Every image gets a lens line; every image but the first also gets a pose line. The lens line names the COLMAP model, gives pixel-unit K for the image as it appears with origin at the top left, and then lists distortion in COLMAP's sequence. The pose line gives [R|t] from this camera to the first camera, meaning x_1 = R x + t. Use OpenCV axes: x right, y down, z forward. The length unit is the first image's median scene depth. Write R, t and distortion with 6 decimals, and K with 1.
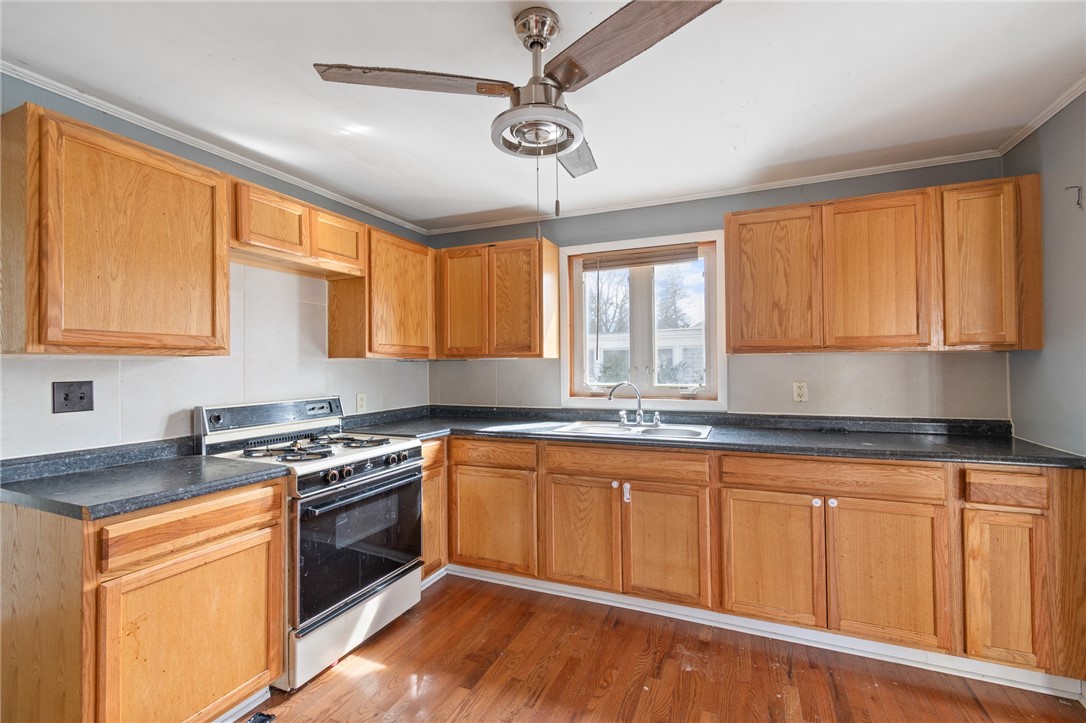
lens RADIAL K [[477.8, 0, 546.9], [0, 477.8, 360.6], [0, 0, 1]] dist [0.001296, -0.000094]
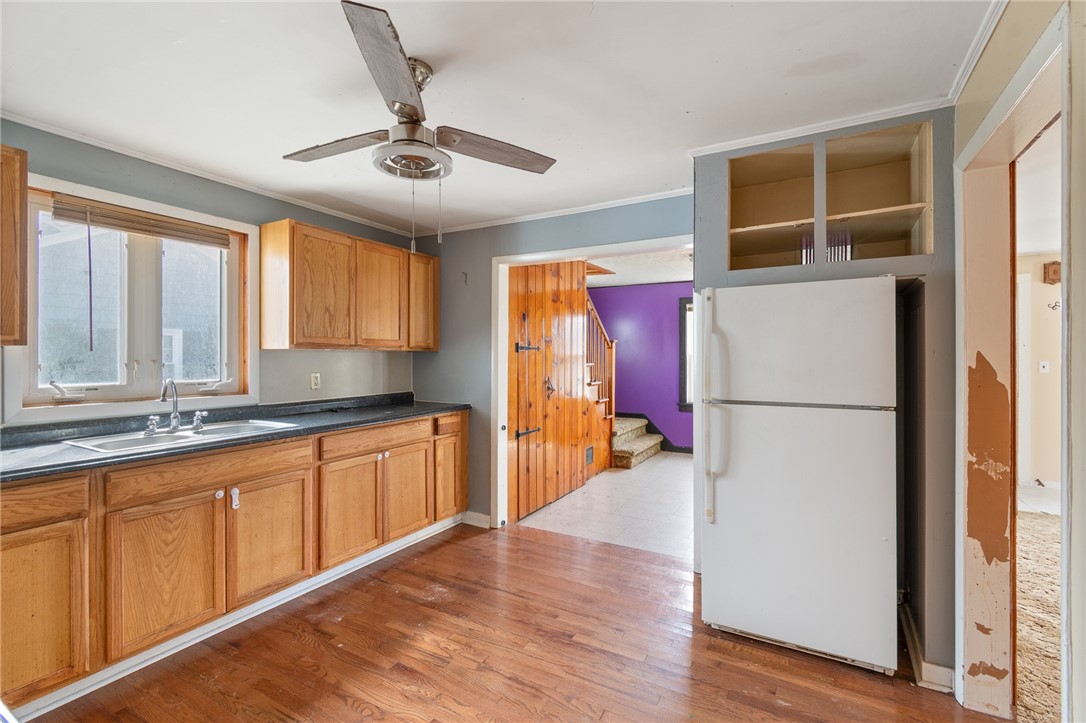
lens RADIAL K [[483.3, 0, 546.5], [0, 483.3, 356.3], [0, 0, 1]] dist [0.002374, 0.000181]
pose [[0.107317, 0.009026, 0.994184, -0.711936], [-0.011256, 0.999906, -0.007863, 0.006150], [-0.994161, -0.010347, 0.107409, 0.324992]]
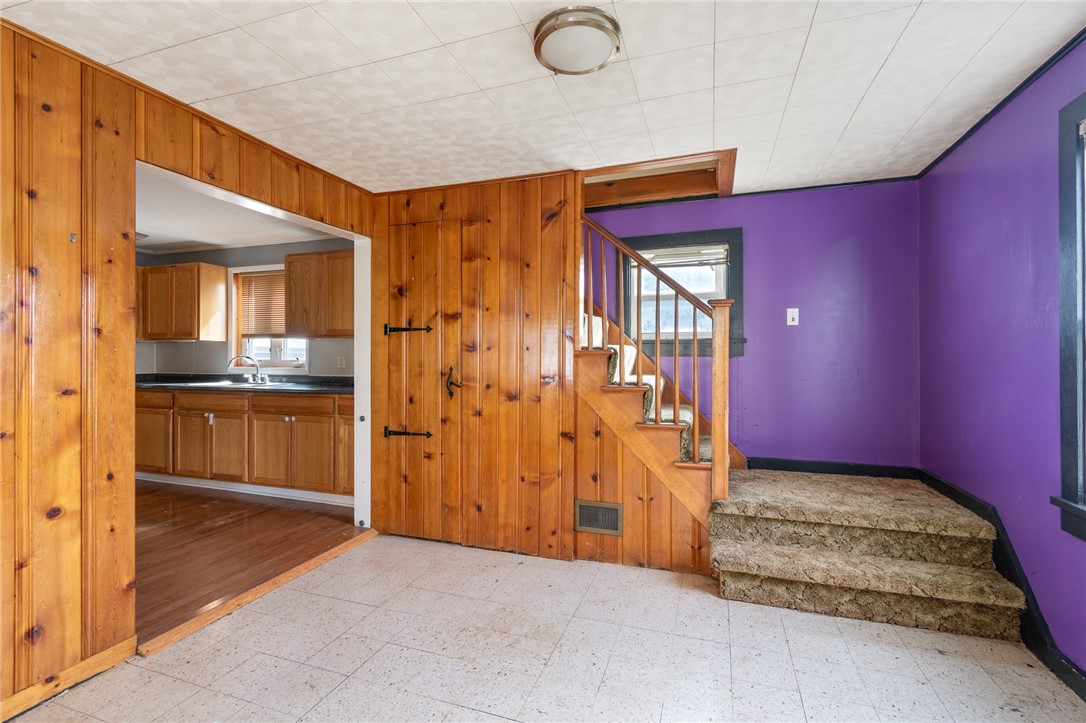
lens RADIAL K [[483.3, 0, 546.5], [0, 483.3, 356.3], [0, 0, 1]] dist [0.002374, 0.000181]
pose [[0.997214, 0.011091, 0.073768, 1.269025], [-0.011651, 0.999906, 0.007161, 0.027870], [-0.073681, -0.008001, 0.997250, -0.828740]]
